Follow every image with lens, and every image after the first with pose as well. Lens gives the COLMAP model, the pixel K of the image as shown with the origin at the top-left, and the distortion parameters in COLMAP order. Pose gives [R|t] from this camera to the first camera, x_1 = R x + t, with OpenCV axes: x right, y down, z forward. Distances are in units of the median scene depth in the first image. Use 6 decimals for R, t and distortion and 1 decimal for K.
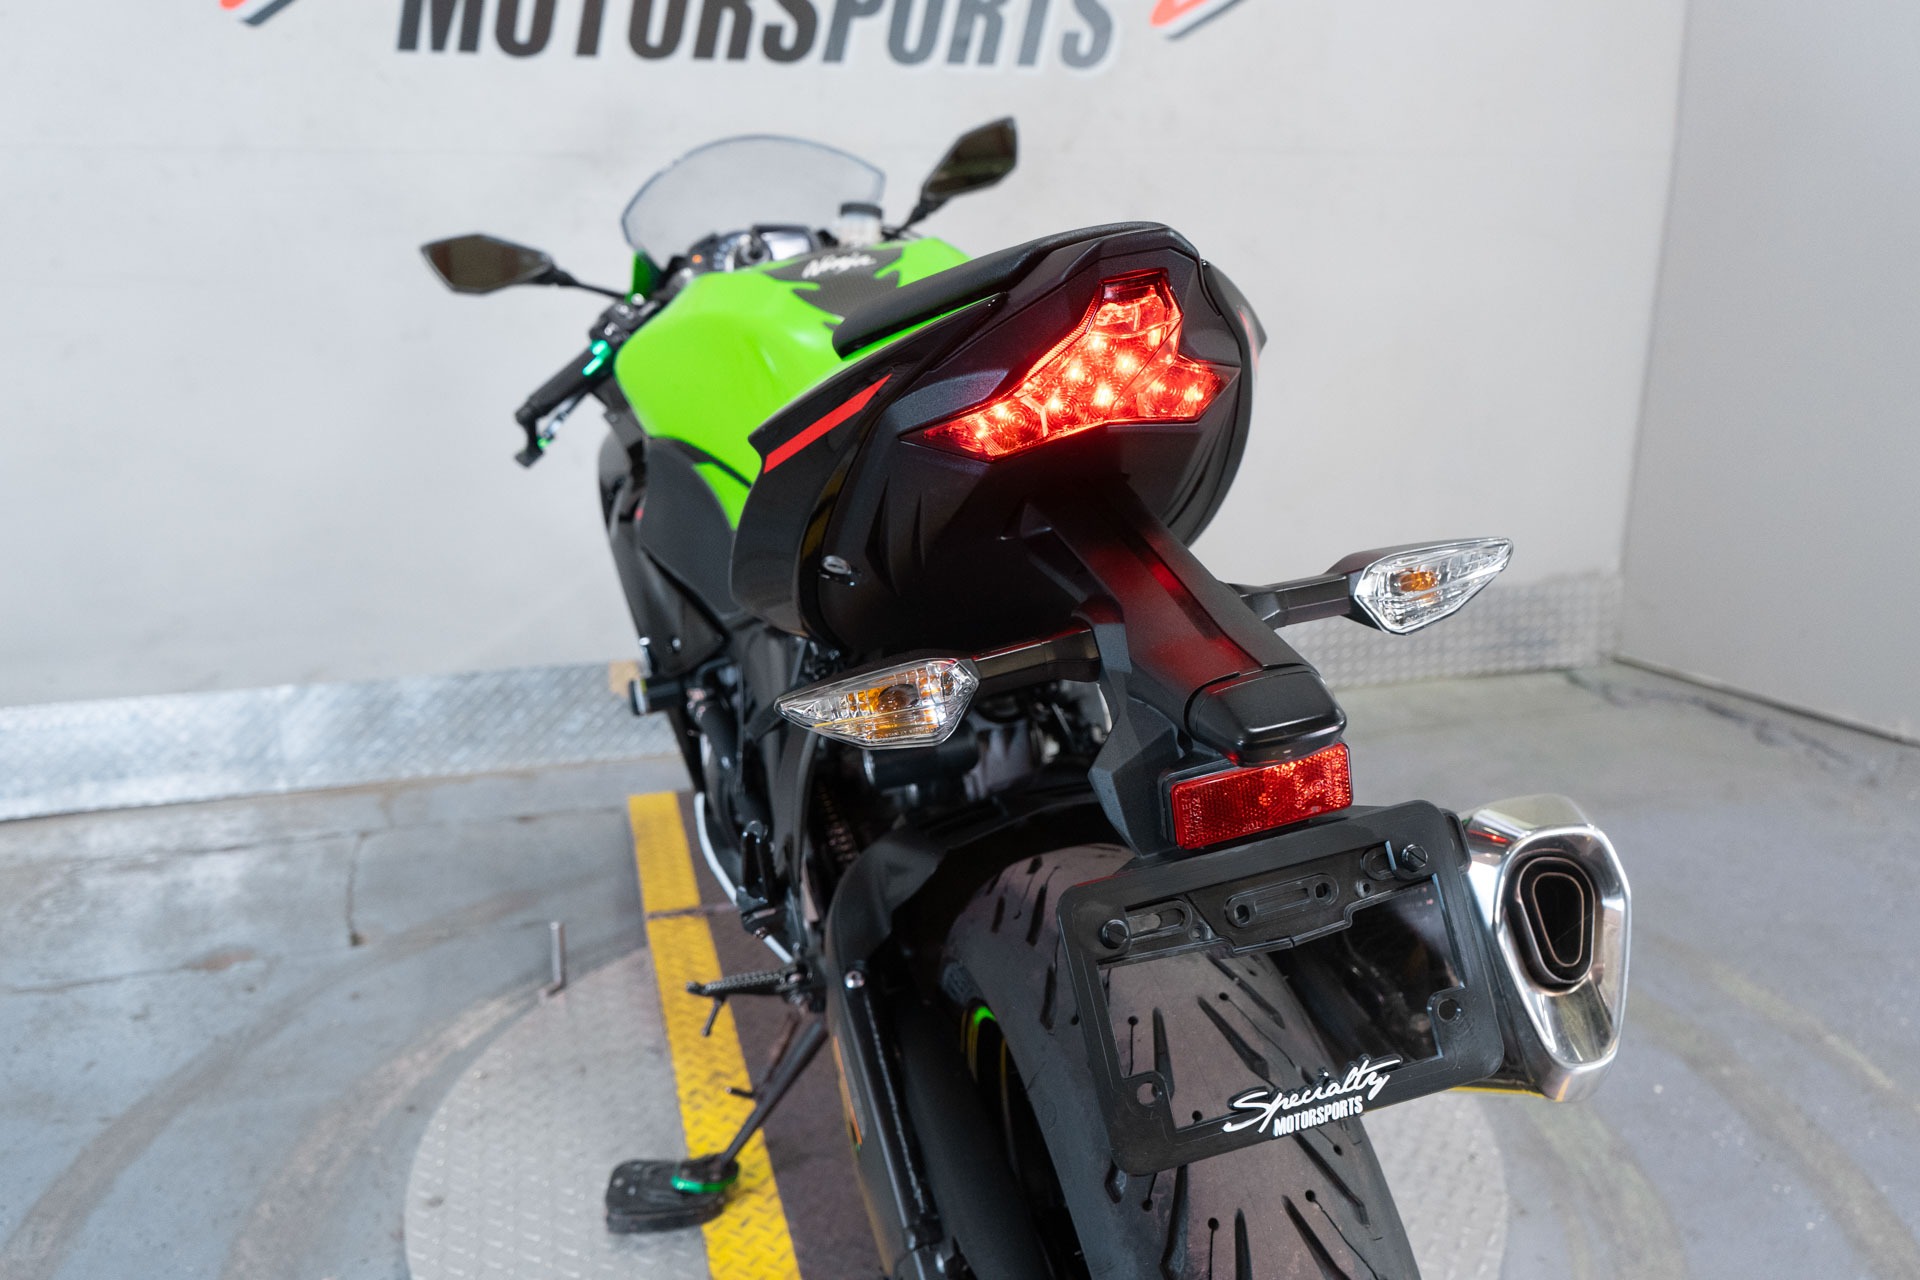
lens RADIAL K [[1637.3, 0, 985.6], [0, 1637.3, 648.9], [0, 0, 1]] dist [0.003358, -0.004080]
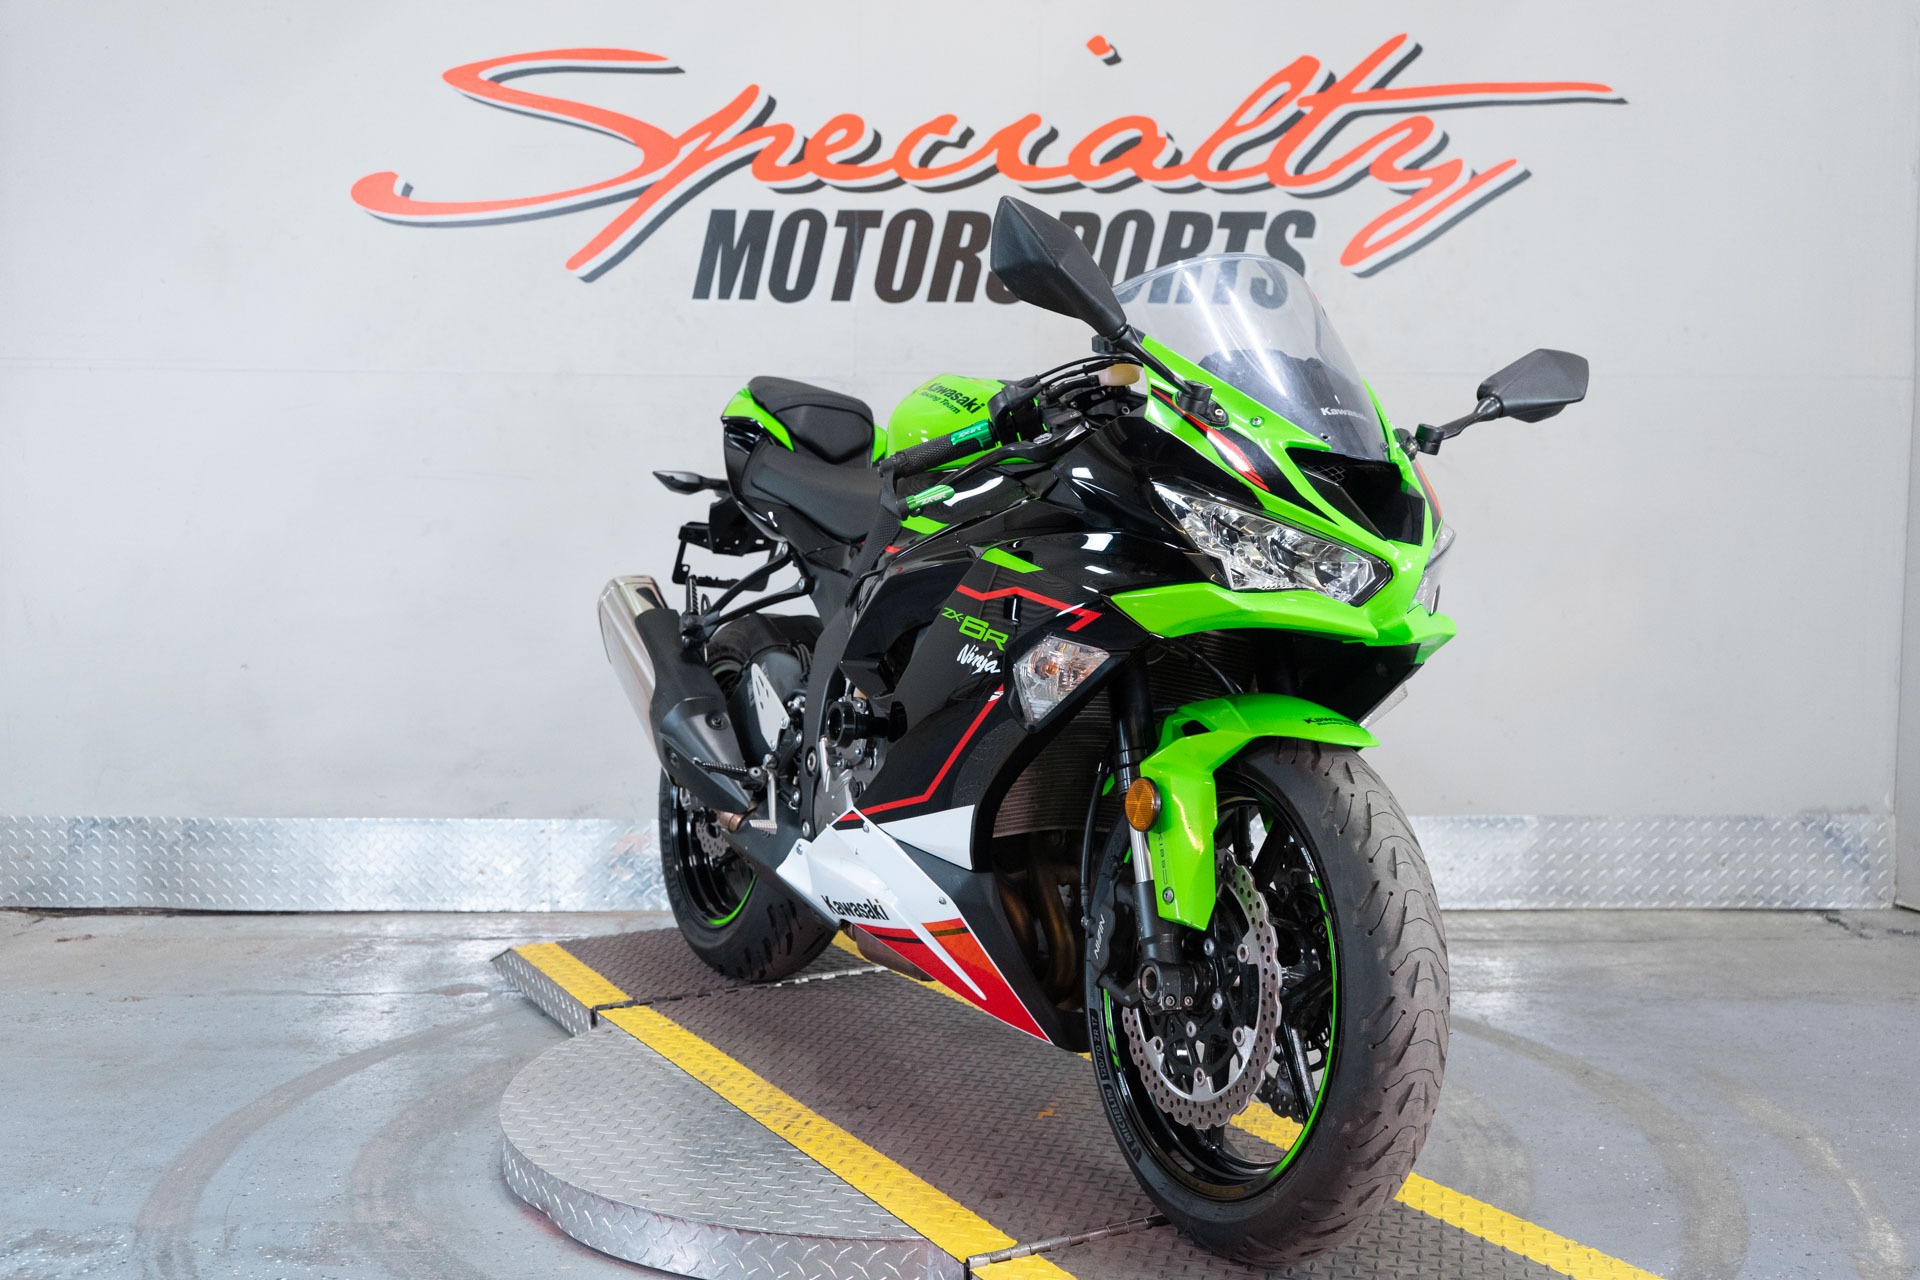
lens RADIAL K [[1998.3, 0, 963.3], [0, 1998.3, 639.7], [0, 0, 1]] dist [0.002114, 0.000000]
pose [[0.957416, 0.019728, -0.288038, 0.268389], [-0.082371, 0.974862, -0.207026, 0.177007], [0.276713, 0.221936, 0.934973, -0.293740]]
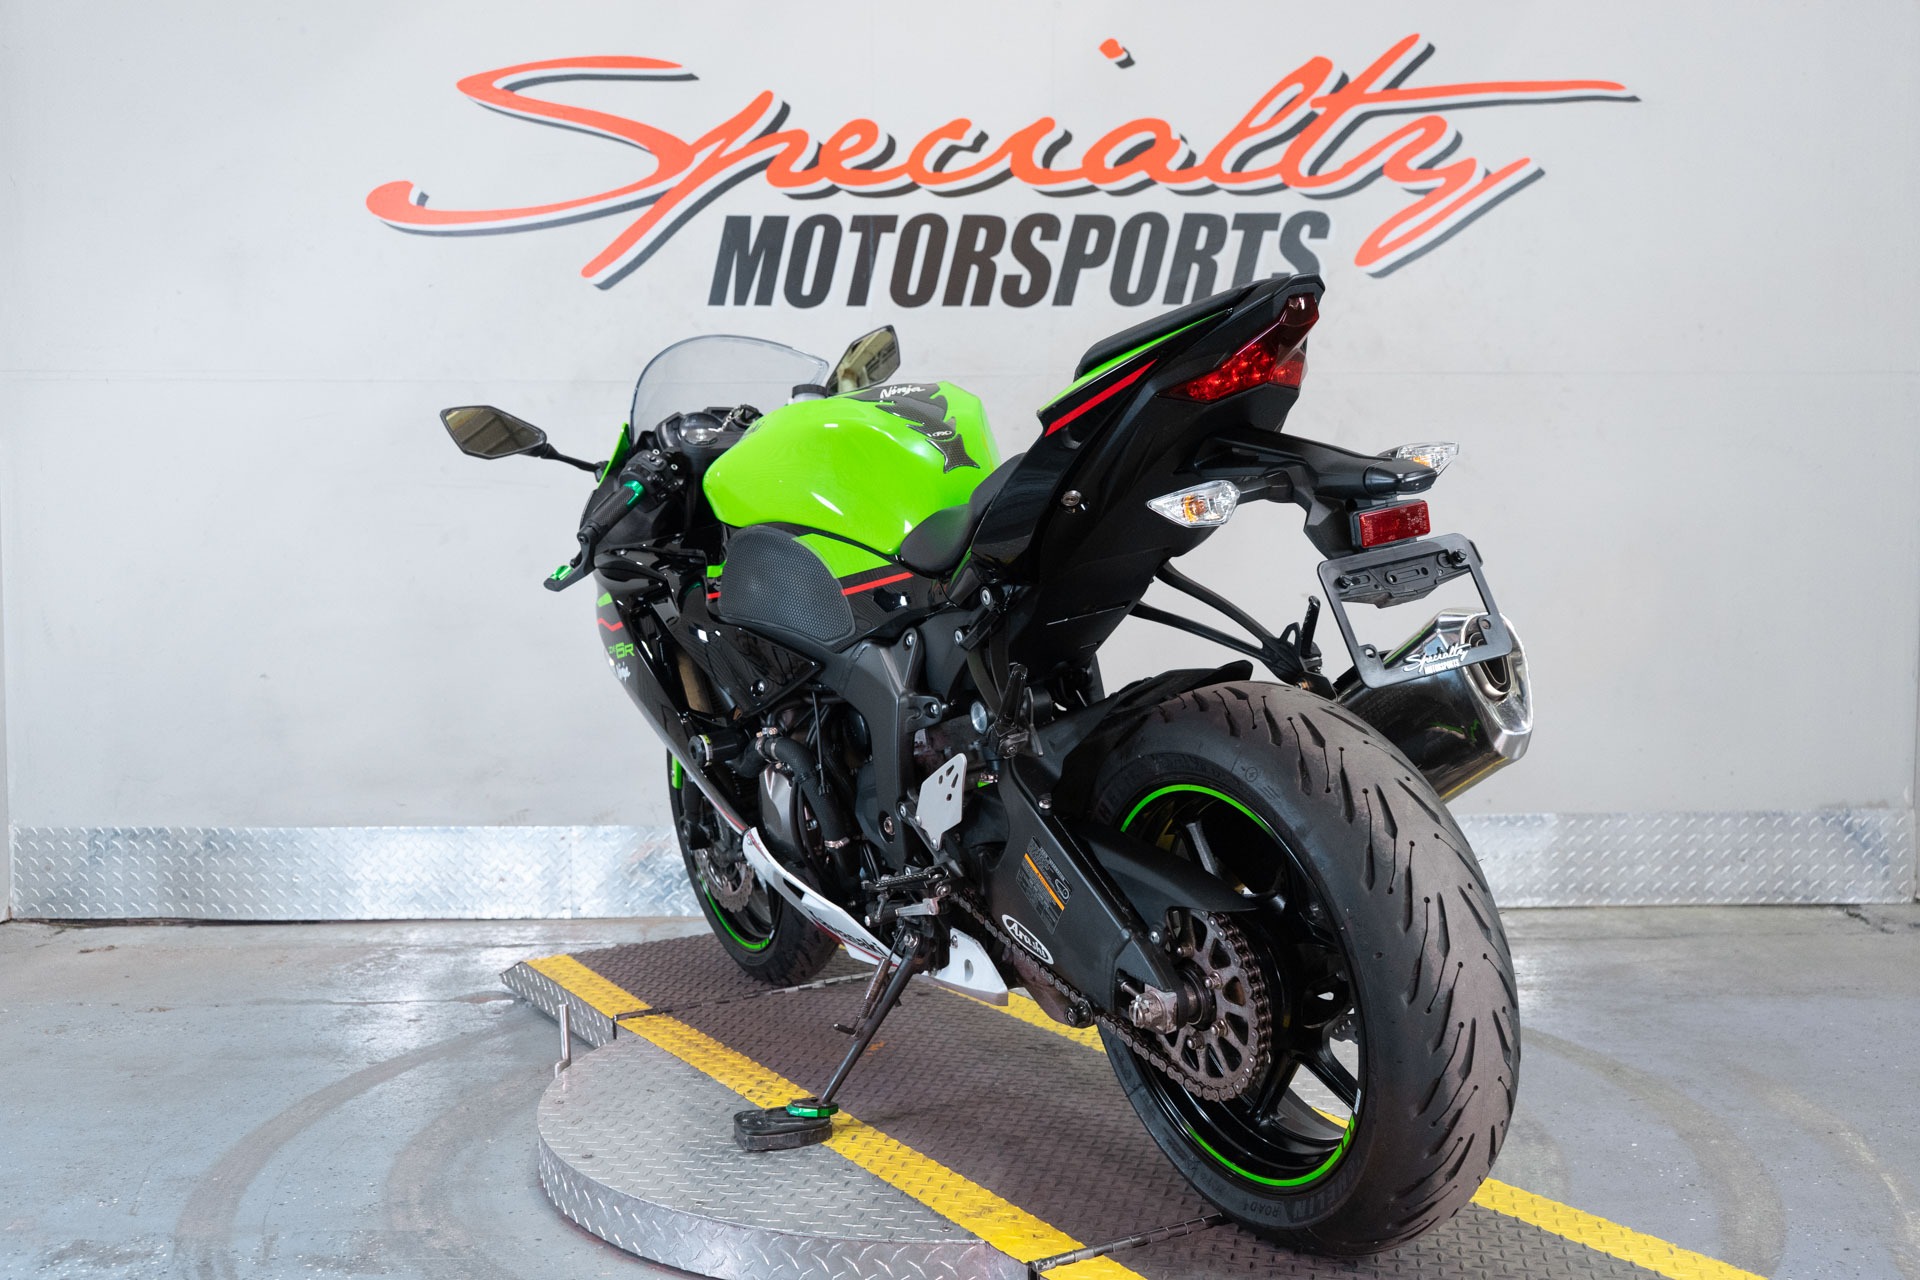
lens RADIAL K [[1998.3, 0, 962.3], [0, 1998.3, 638.2], [0, 0, 1]] dist [0.002114, 0.000000]
pose [[0.957419, 0.010126, -0.288524, 0.256035], [-0.073376, 0.975102, -0.209264, 0.178297], [0.279221, 0.221524, 0.934325, -0.299140]]
